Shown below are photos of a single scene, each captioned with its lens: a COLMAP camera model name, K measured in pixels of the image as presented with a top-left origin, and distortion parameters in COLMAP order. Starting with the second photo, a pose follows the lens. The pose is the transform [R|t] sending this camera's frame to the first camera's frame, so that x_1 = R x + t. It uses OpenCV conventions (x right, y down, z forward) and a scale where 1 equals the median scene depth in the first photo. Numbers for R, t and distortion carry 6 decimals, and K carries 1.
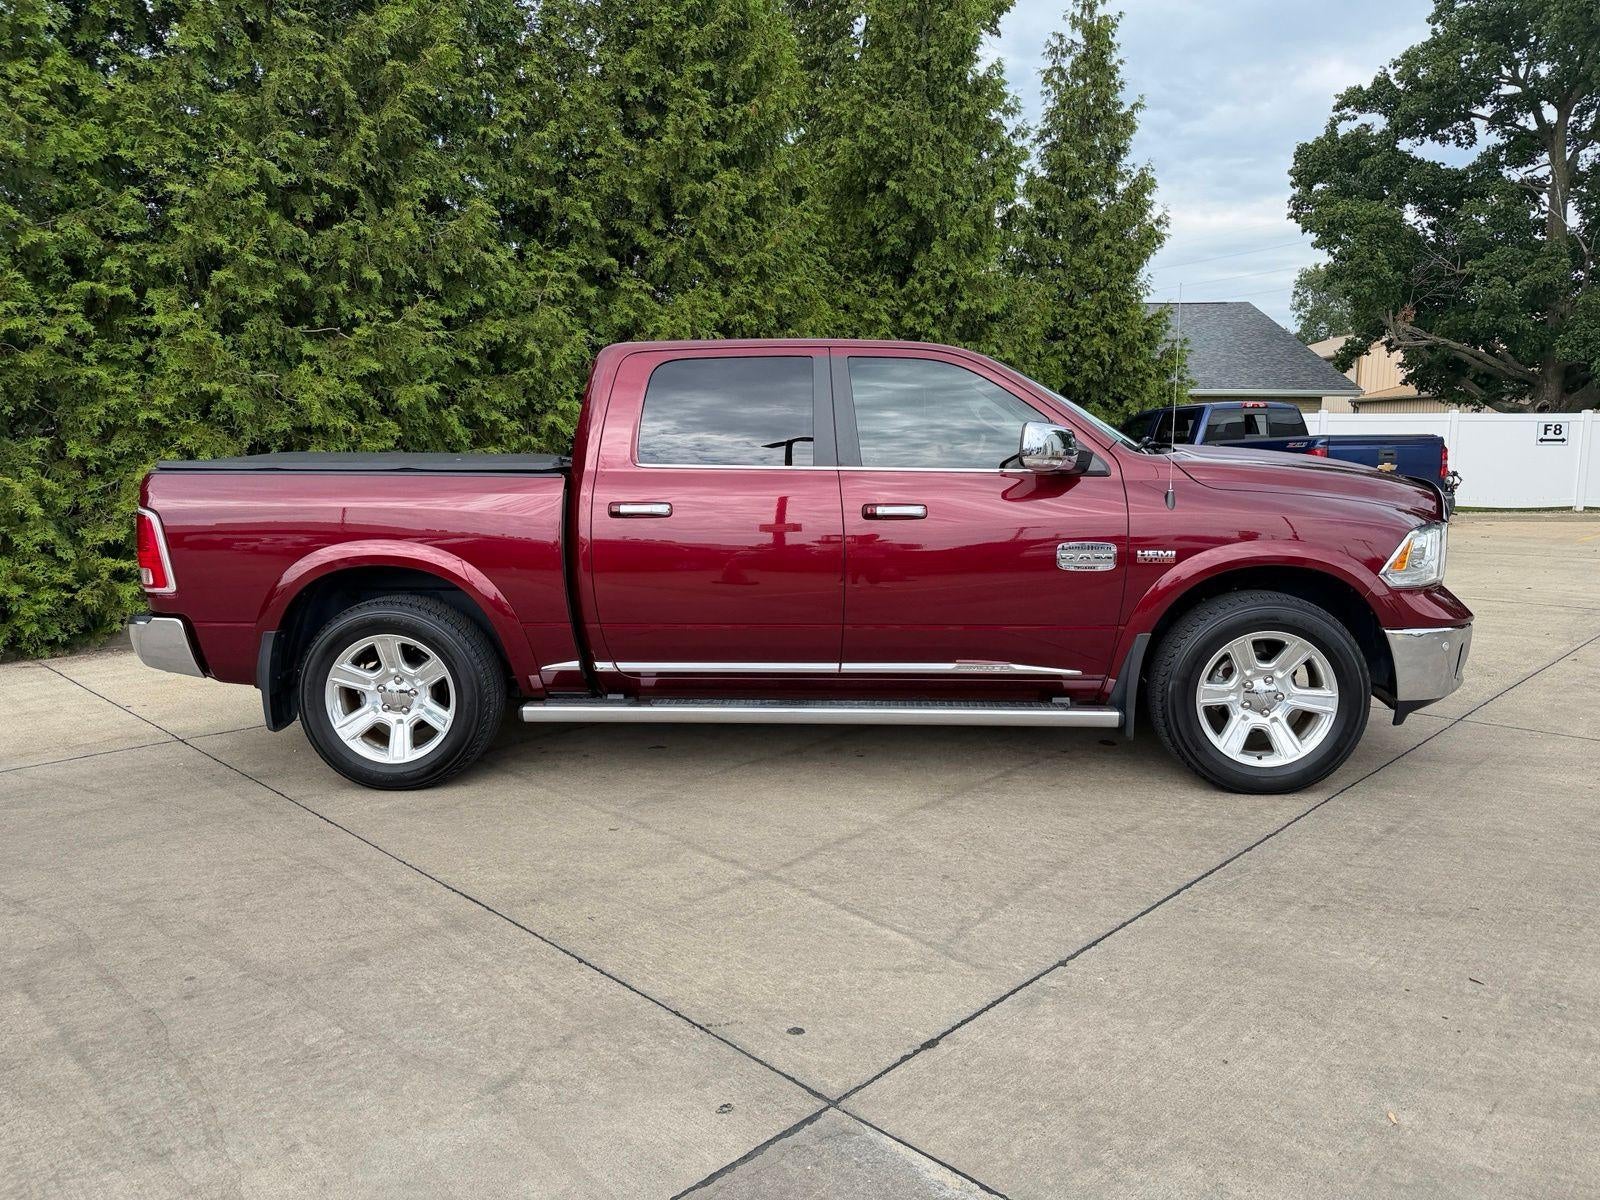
lens RADIAL K [[1146.3, 0, 783.7], [0, 1146.3, 550.0], [0, 0, 1]] dist [0.014923, -0.019517]
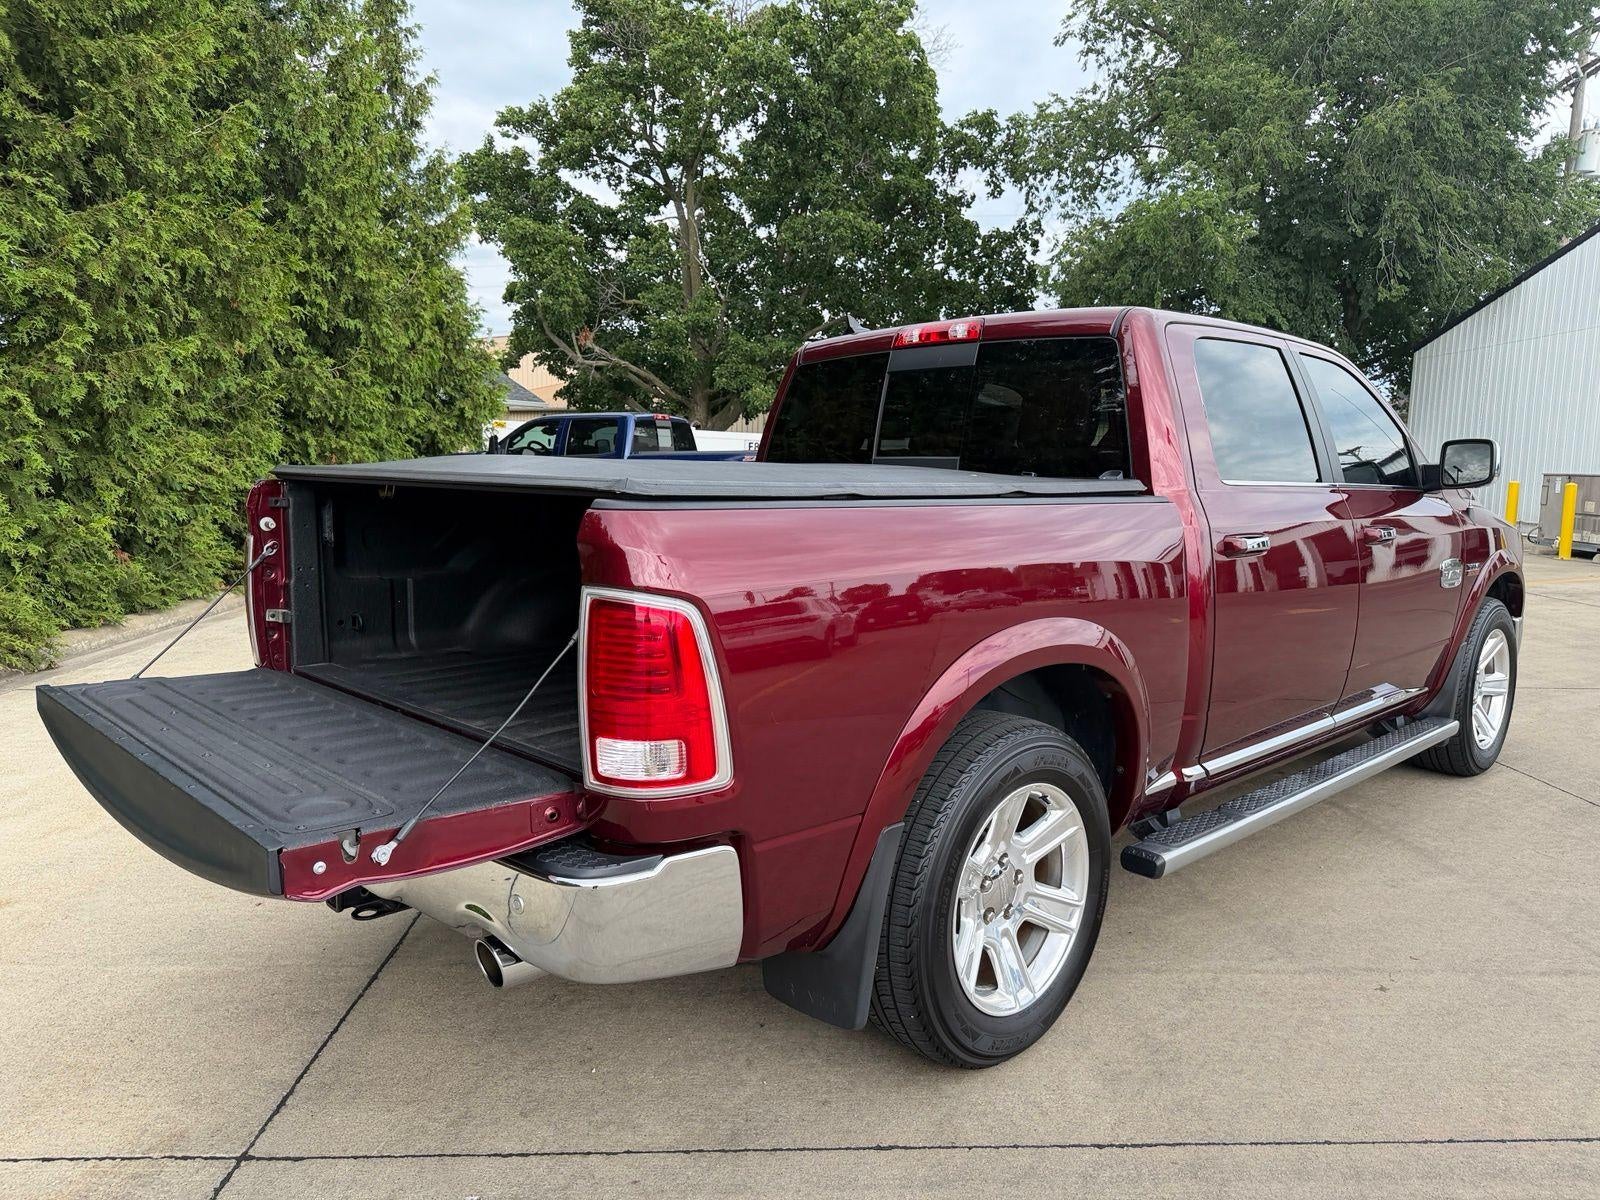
lens RADIAL K [[1146.3, 0, 798.8], [0, 1146.3, 600.4], [0, 0, 1]] dist [0.014923, -0.019517]
pose [[0.664271, -0.073517, 0.743868, -0.143783], [0.045390, 0.997282, 0.058029, -0.009178], [-0.746112, -0.004783, 0.665803, 0.125326]]
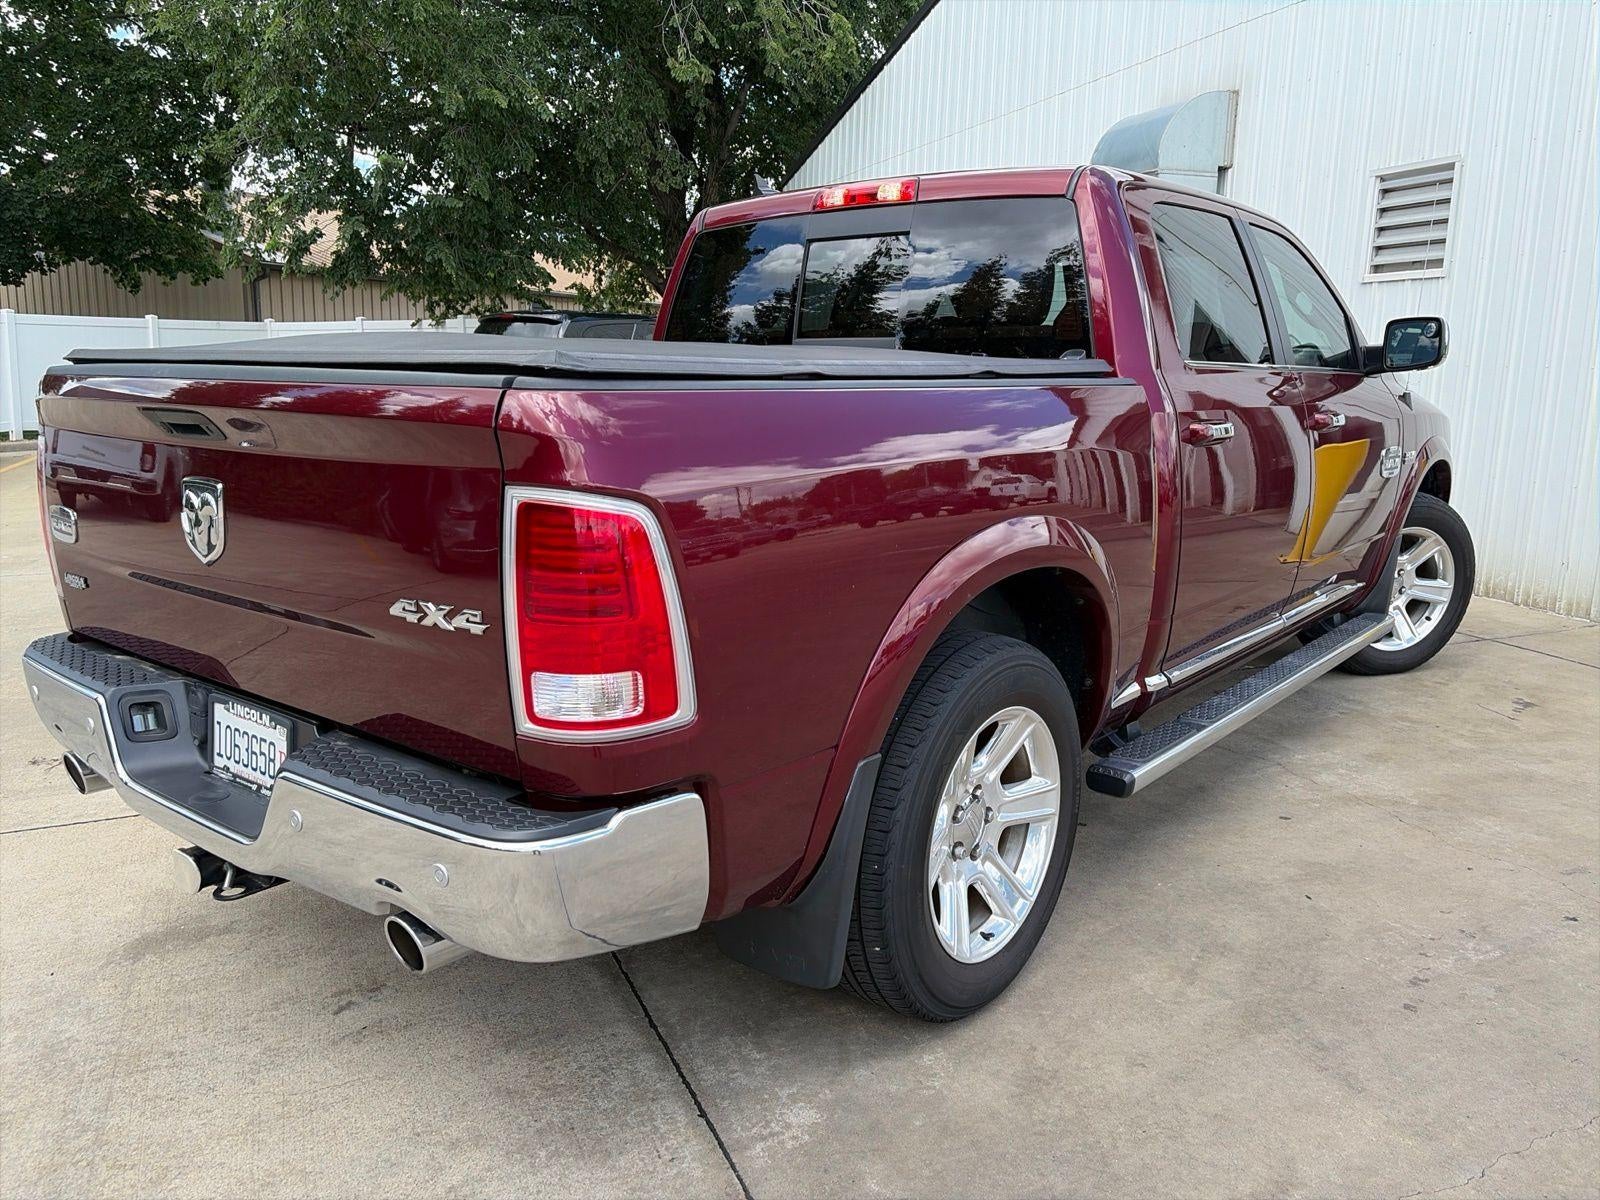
lens RADIAL K [[1237.7, 0, 821.0], [0, 1237.7, 606.8], [0, 0, 1]] dist [-0.015850, 0.024270]
pose [[0.561223, -0.152535, 0.813488, -0.142306], [0.060128, 0.987788, 0.143735, -0.008580], [-0.825478, -0.031754, 0.563541, 0.134336]]
